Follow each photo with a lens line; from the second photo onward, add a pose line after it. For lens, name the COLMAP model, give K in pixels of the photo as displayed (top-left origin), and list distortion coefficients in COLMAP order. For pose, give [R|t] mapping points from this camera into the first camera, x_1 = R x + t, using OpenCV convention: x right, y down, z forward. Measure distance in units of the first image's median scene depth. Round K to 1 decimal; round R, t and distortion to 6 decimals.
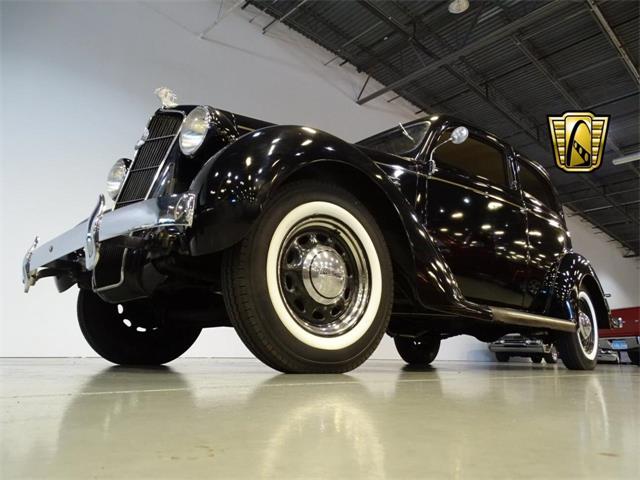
lens RADIAL K [[471.5, 0, 320.0], [0, 471.5, 240.0], [0, 0, 1]] dist [-0.004039, 0.002509]
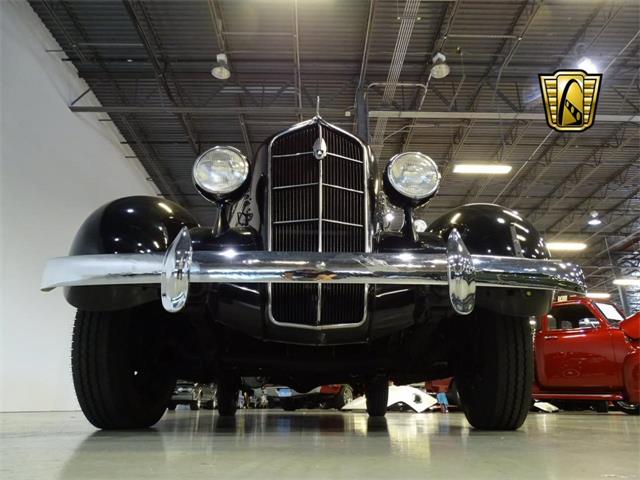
lens RADIAL K [[467.7, 0, 320.0], [0, 467.7, 240.0], [0, 0, 1]] dist [-0.002032, -0.001547]
pose [[0.662995, 0.233299, 0.711343, -0.220601], [-0.163746, 0.972385, -0.166296, 0.019292], [-0.730496, -0.006226, 0.682888, 0.084528]]
